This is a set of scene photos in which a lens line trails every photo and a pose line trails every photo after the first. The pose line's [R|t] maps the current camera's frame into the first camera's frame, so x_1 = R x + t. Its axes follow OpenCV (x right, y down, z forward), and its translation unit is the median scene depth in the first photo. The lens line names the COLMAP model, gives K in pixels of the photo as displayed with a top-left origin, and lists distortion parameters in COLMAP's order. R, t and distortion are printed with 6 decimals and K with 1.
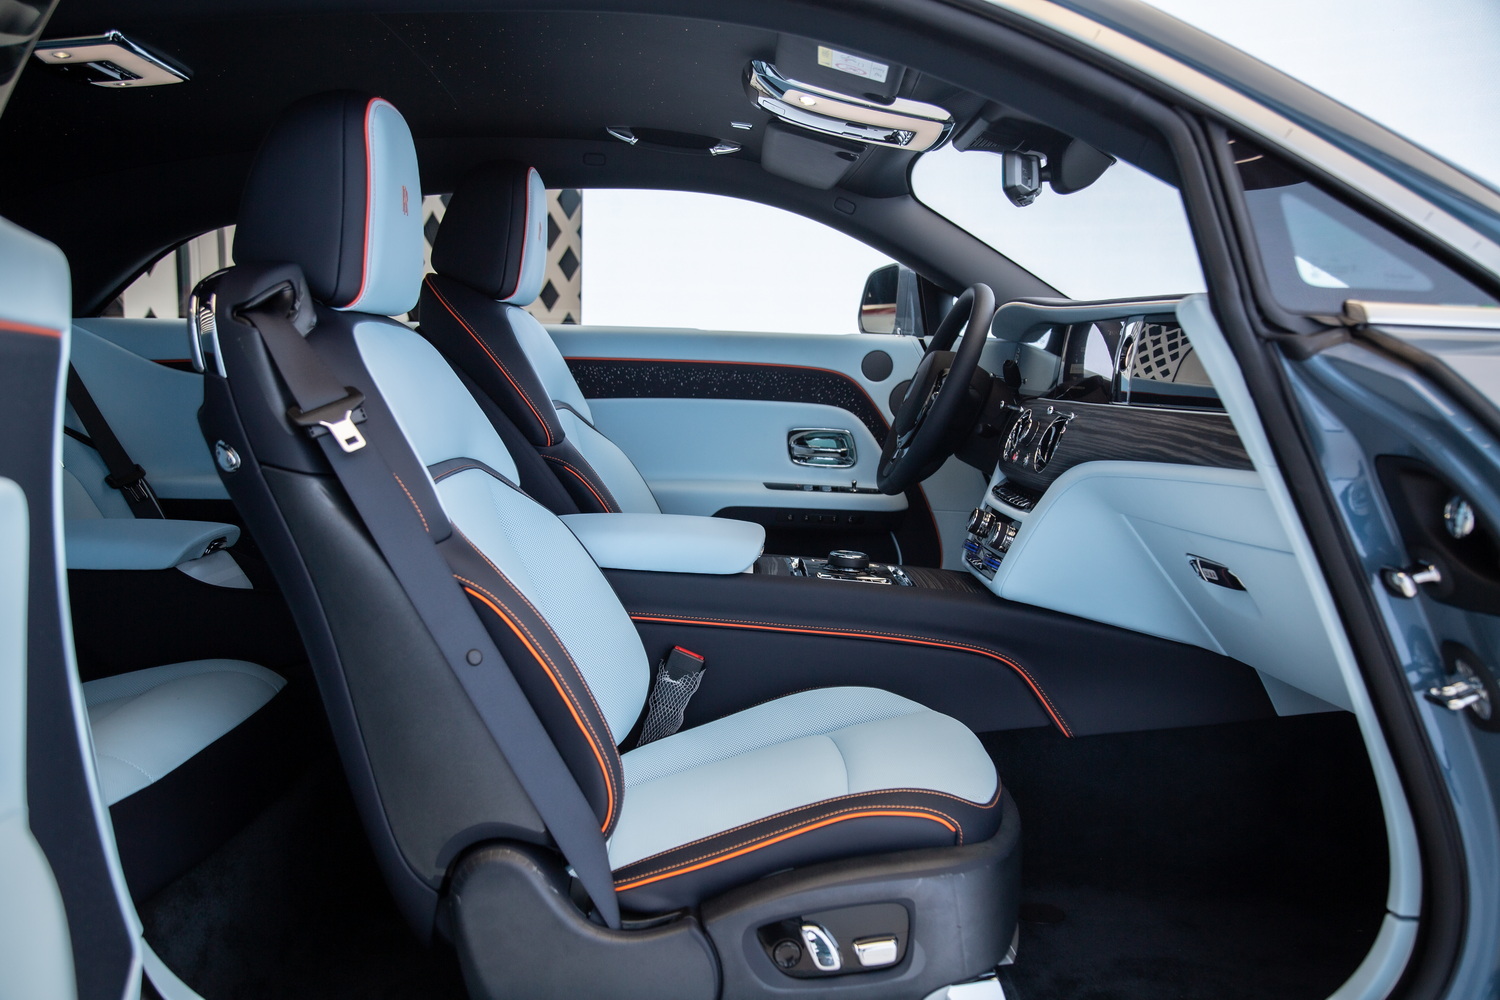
lens RADIAL K [[1379.0, 0, 755.1], [0, 1379.0, 489.5], [0, 0, 1]] dist [-0.007054, 0.000000]
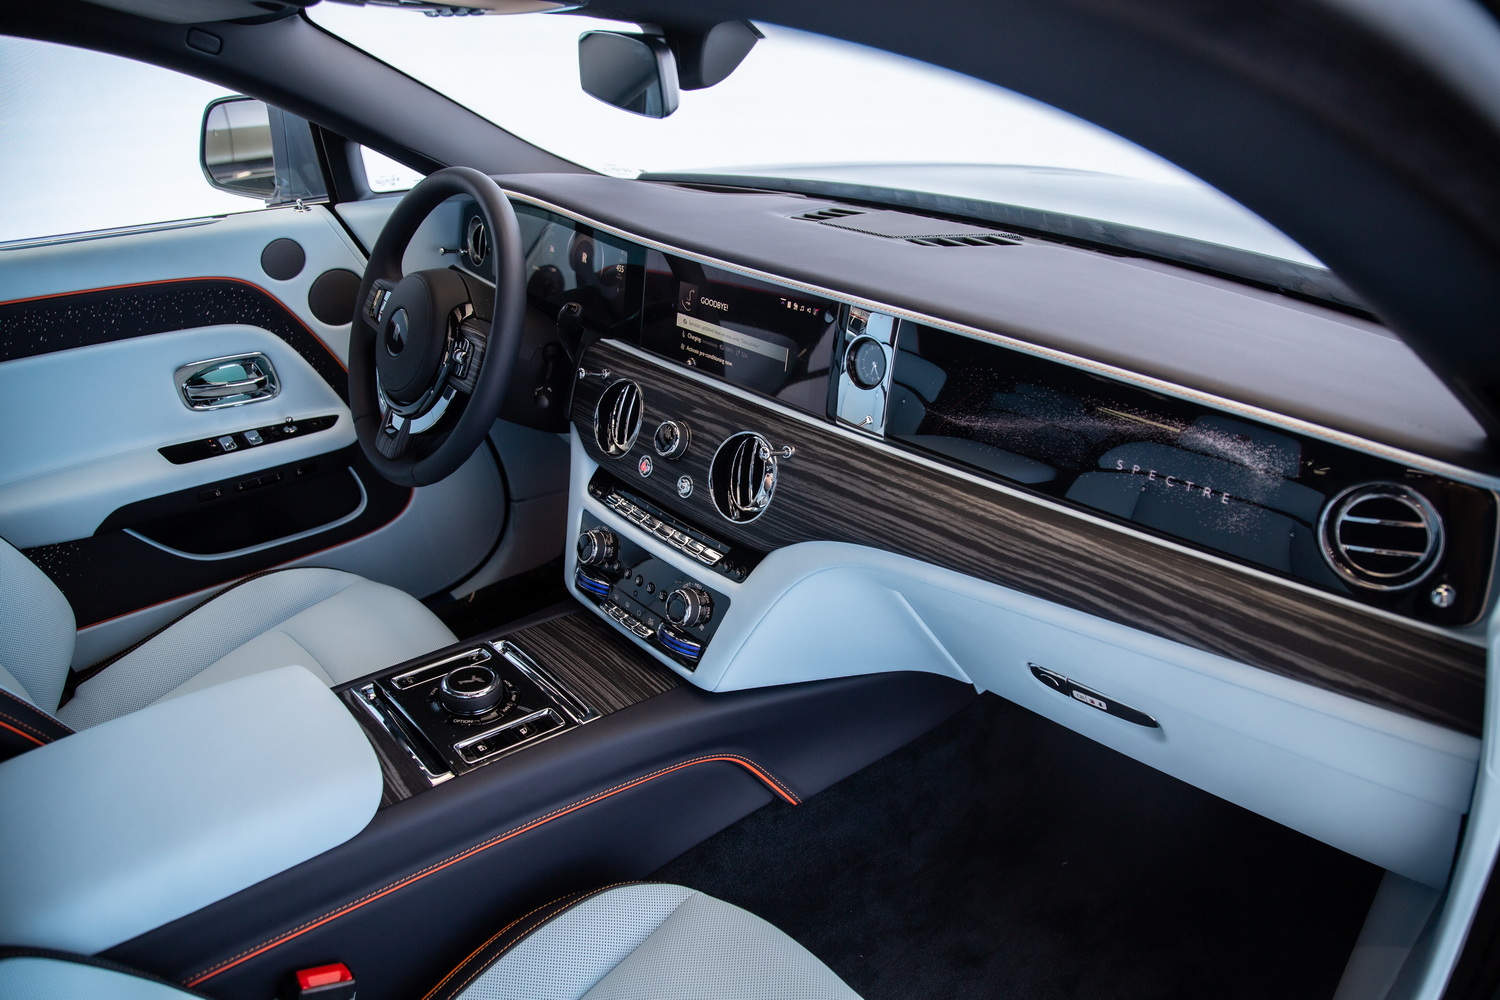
lens RADIAL K [[1009.2, 0, 754.1], [0, 1009.2, 508.6], [0, 0, 1]] dist [-0.089622, 0.021530]
pose [[0.759316, -0.310162, 0.572048, -0.086785], [0.067708, 0.911983, 0.404601, -0.235895], [-0.647190, -0.268488, 0.713484, 0.633231]]
